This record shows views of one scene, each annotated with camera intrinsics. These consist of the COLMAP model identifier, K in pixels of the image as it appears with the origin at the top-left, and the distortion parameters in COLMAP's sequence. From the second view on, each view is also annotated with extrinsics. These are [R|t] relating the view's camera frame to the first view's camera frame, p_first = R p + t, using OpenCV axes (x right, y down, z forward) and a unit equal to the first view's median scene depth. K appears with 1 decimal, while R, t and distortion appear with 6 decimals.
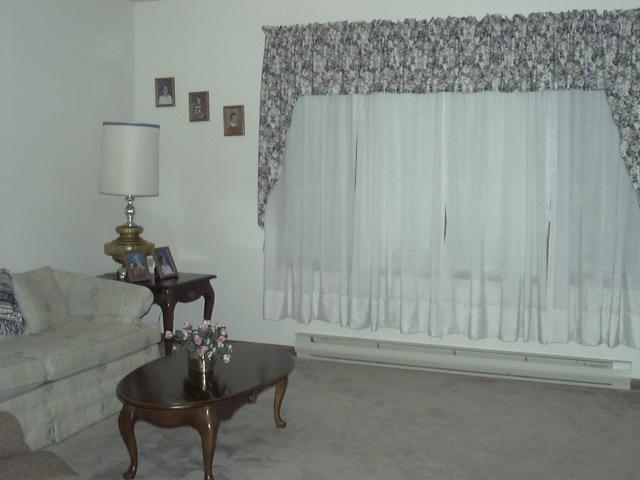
lens RADIAL K [[838.3, 0, 320.3], [0, 838.3, 237.5], [0, 0, 1]] dist [-0.112269, 0.000000]
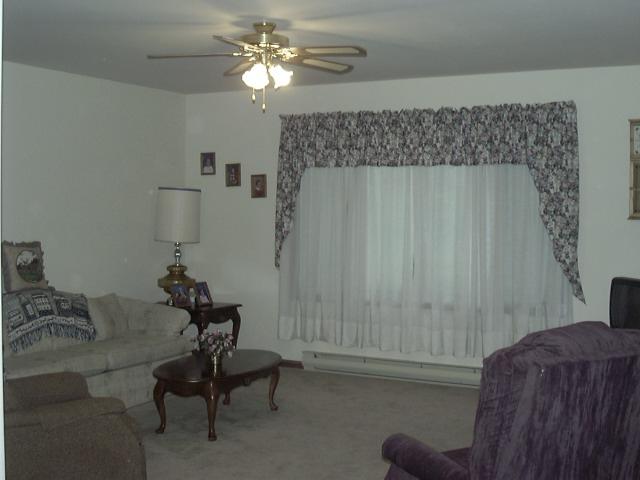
lens RADIAL K [[838.3, 0, 319.8], [0, 838.3, 241.7], [0, 0, 1]] dist [-0.112269, 0.000000]
pose [[0.995290, 0.007939, -0.096619, 0.130897], [-0.013761, 0.998119, -0.059746, 0.025769], [0.095963, 0.060794, 0.993527, -0.311805]]
